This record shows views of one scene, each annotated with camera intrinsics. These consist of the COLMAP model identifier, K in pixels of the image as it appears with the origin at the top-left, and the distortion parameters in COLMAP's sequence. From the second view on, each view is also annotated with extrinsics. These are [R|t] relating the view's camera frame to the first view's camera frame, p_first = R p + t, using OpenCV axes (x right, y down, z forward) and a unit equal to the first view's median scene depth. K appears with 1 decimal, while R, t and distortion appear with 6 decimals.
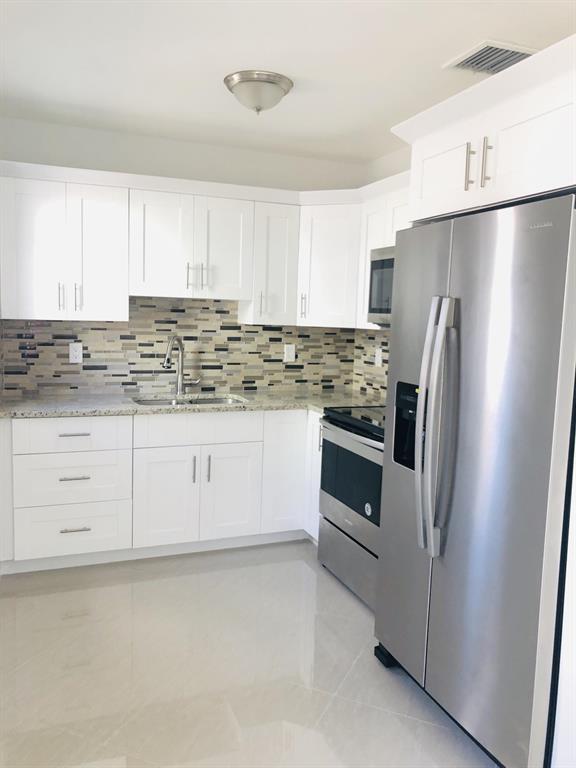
lens RADIAL K [[640.7, 0, 289.8], [0, 640.7, 386.5], [0, 0, 1]] dist [0.034847, -0.021641]
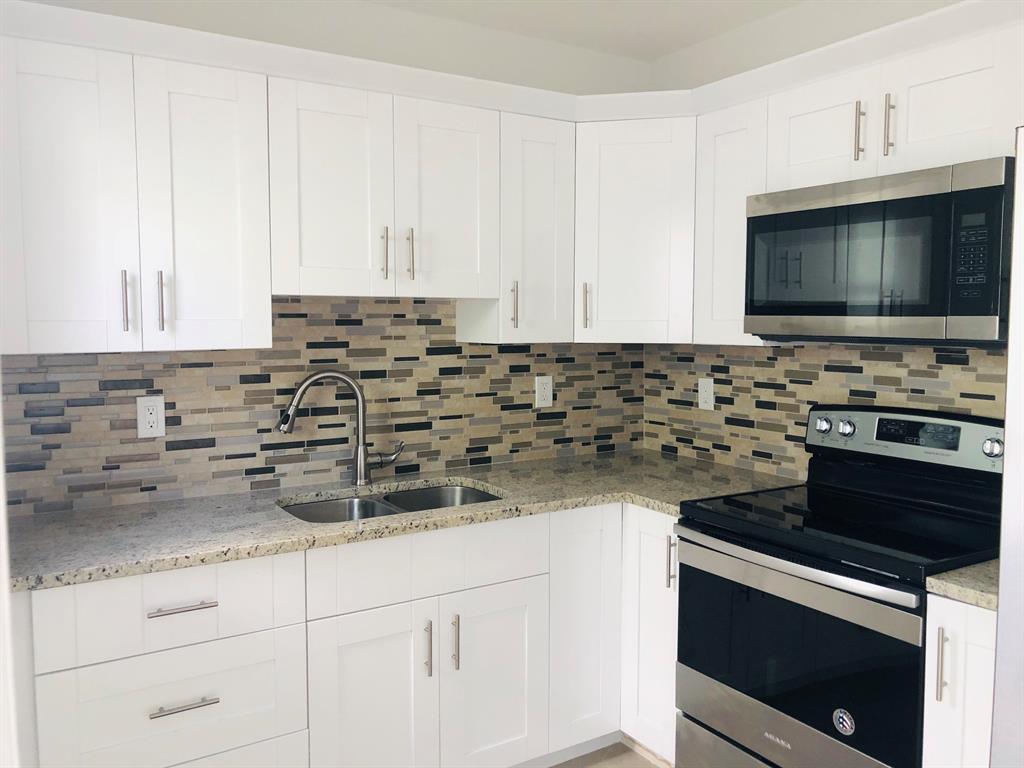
lens RADIAL K [[854.3, 0, 509.2], [0, 854.3, 379.9], [0, 0, 1]] dist [0.034847, -0.021641]
pose [[0.982617, -0.043934, 0.180373, -0.175601], [0.050621, 0.998184, -0.032638, -0.043176], [-0.178611, 0.041201, 0.983057, 0.304850]]
